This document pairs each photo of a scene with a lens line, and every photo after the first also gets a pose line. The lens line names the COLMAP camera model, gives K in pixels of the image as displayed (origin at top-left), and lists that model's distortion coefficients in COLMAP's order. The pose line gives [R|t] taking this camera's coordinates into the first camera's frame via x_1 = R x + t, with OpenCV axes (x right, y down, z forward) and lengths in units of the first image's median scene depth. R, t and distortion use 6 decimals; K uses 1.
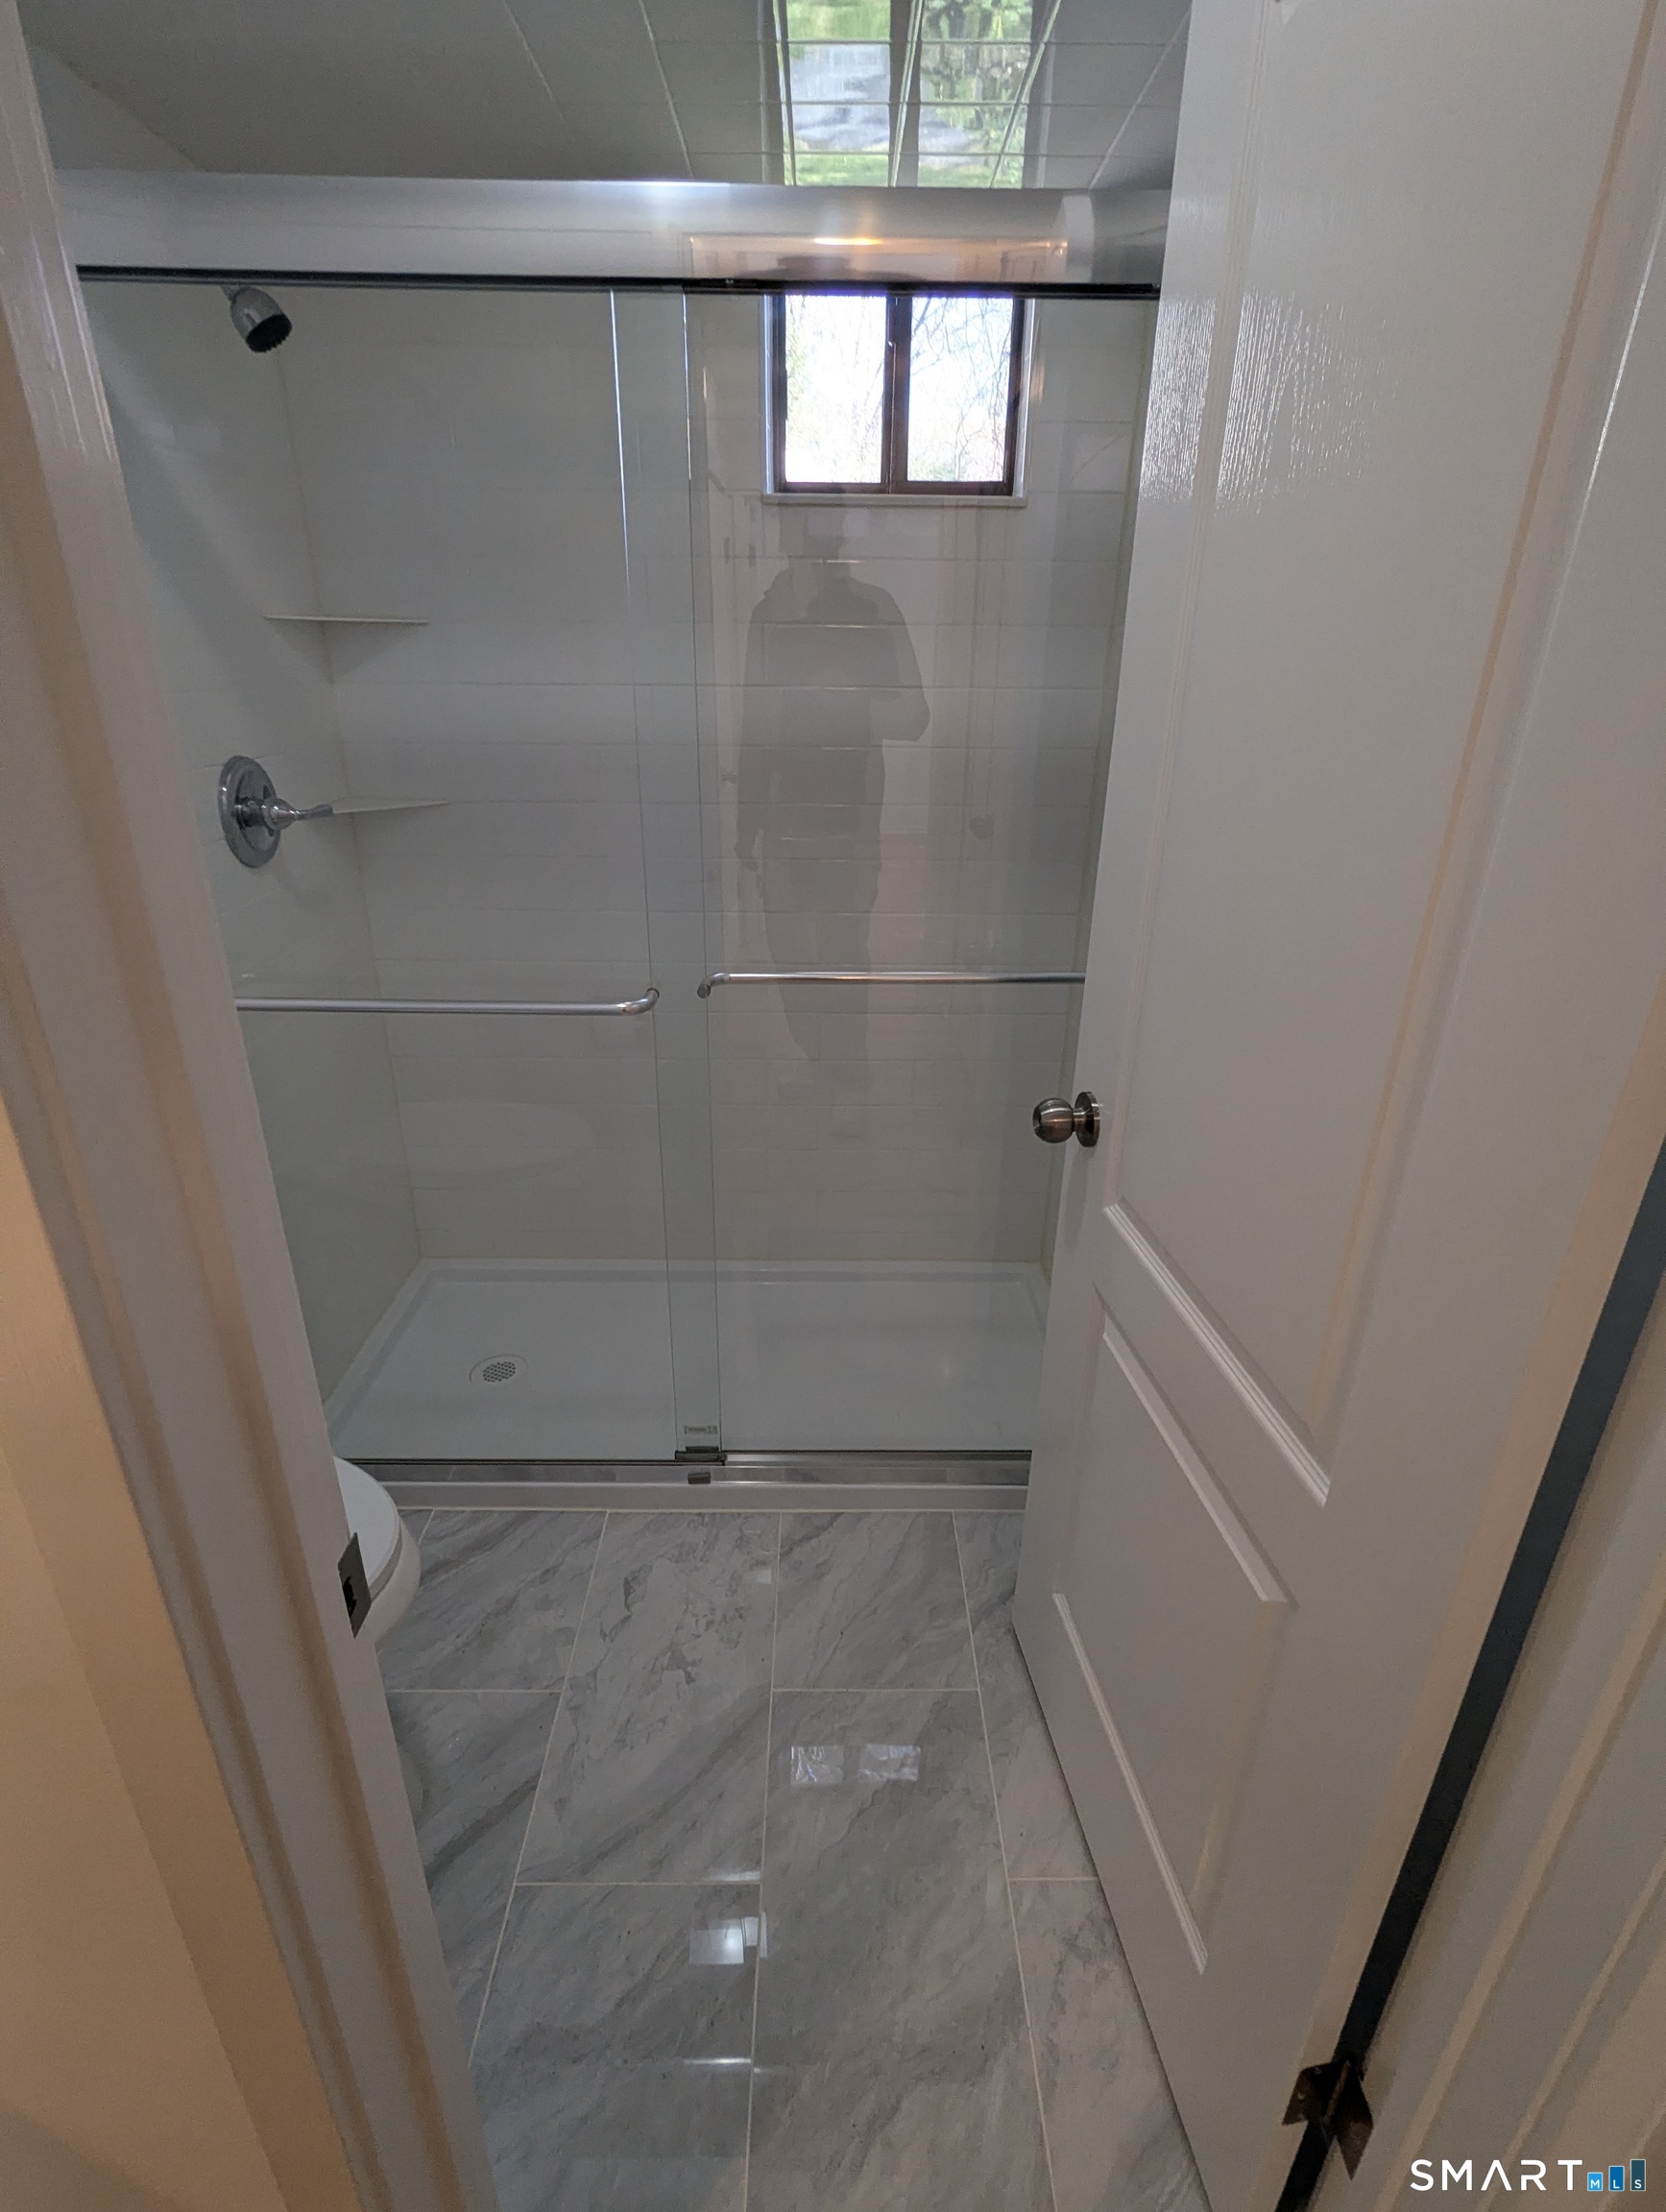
lens RADIAL K [[1049.7, 0, 828.7], [0, 1049.7, 1088.7], [0, 0, 1]] dist [-0.000108, -0.002326]
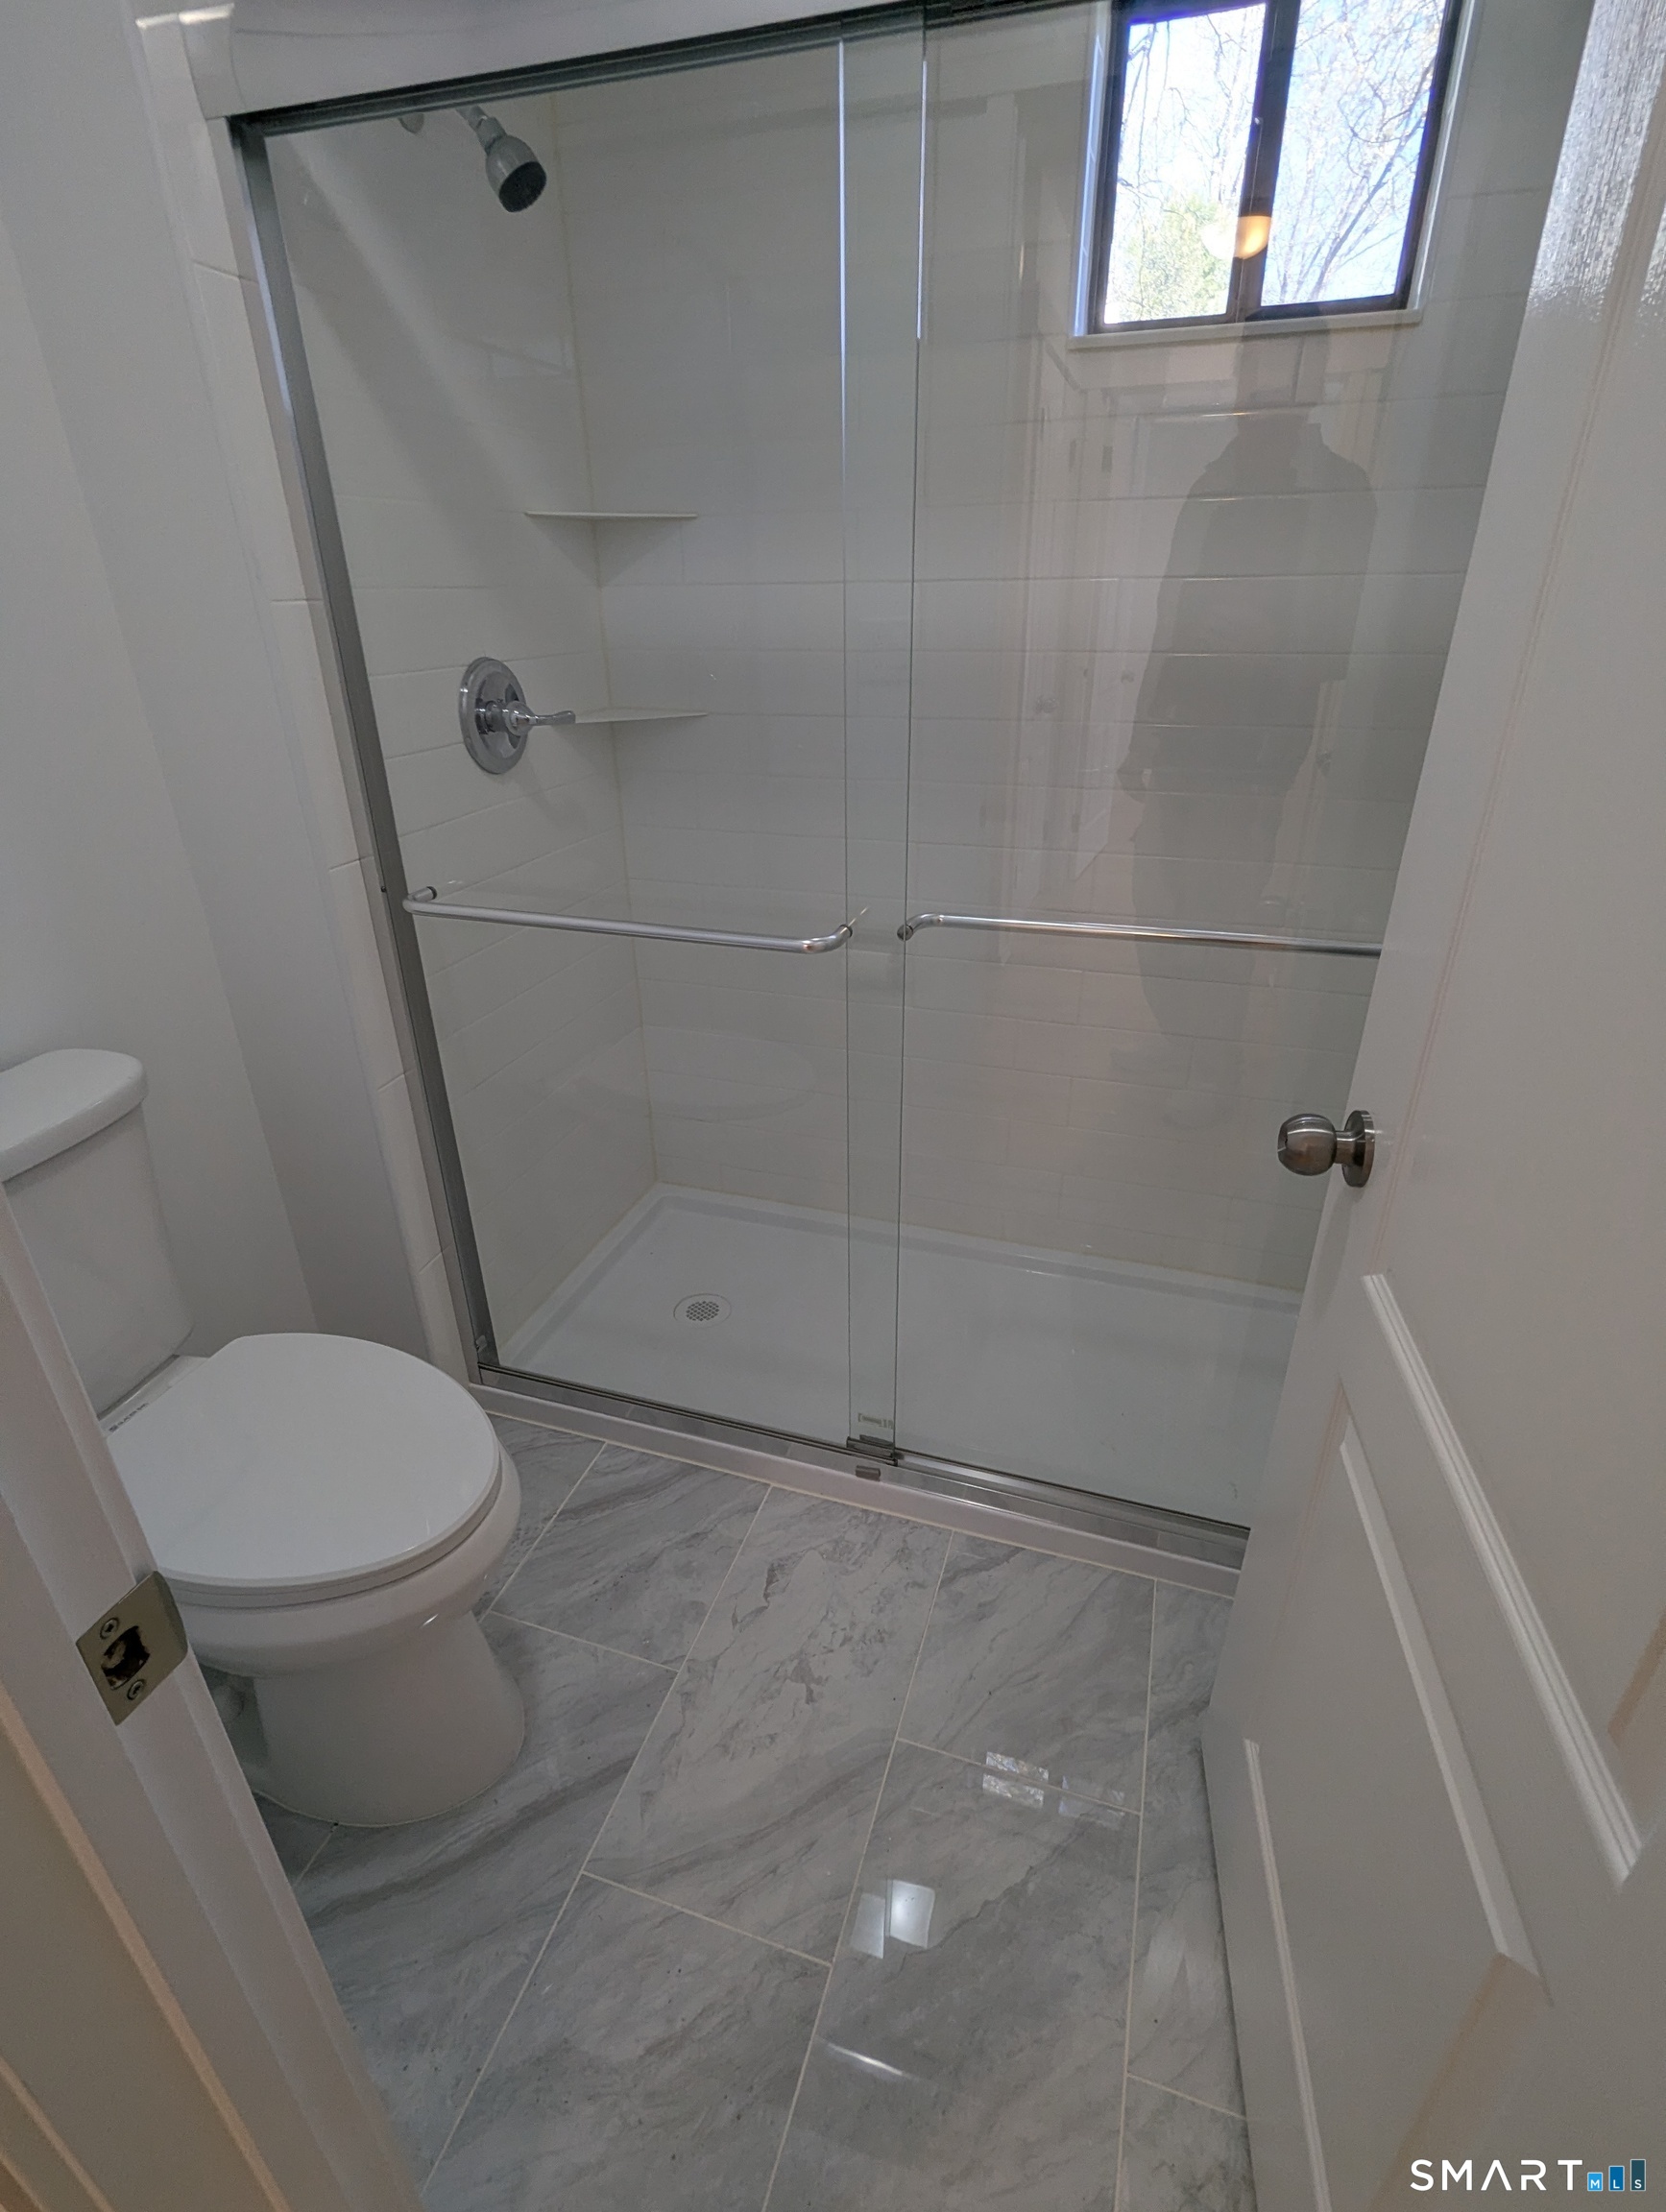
lens RADIAL K [[1049.7, 0, 828.7], [0, 1049.7, 1088.7], [0, 0, 1]] dist [-0.000108, -0.002326]
pose [[0.947410, 0.118456, -0.297291, 0.083680], [-0.103077, 0.992418, 0.066944, -0.016620], [0.302967, -0.032780, 0.952437, 0.156884]]
